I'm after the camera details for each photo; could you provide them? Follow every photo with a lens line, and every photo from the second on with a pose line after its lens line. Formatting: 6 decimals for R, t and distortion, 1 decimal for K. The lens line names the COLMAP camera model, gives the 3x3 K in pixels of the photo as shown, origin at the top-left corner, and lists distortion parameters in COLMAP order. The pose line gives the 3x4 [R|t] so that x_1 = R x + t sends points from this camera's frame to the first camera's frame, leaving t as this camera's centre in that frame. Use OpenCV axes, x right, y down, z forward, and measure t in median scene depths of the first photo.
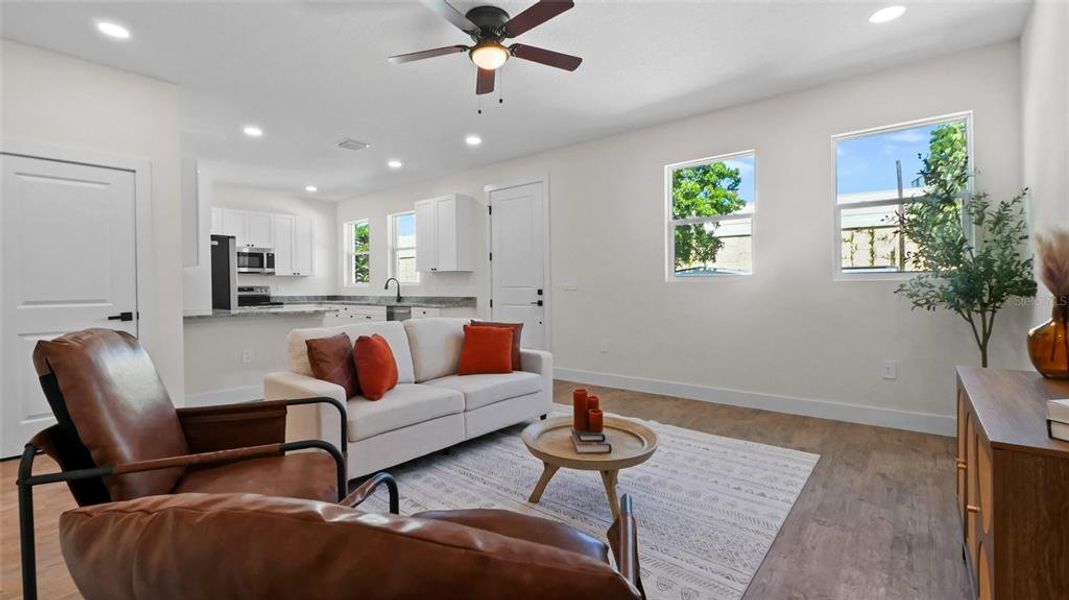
lens RADIAL K [[458.4, 0, 527.8], [0, 458.4, 289.6], [0, 0, 1]] dist [-0.008240, 0.000609]
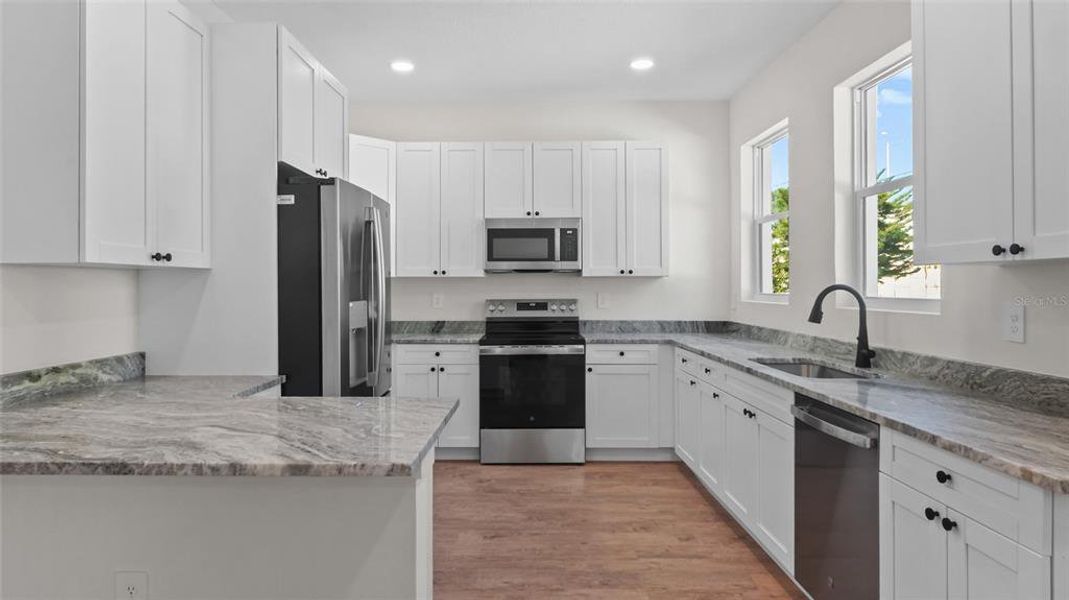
lens RADIAL K [[624.8, 0, 528.8], [0, 624.8, 282.7], [0, 0, 1]] dist [0.000016, -0.000057]
pose [[0.645889, 0.004164, -0.763420, -0.133918], [-0.008166, 0.999966, -0.001454, -0.028310], [0.763388, 0.007174, 0.645901, 0.674758]]
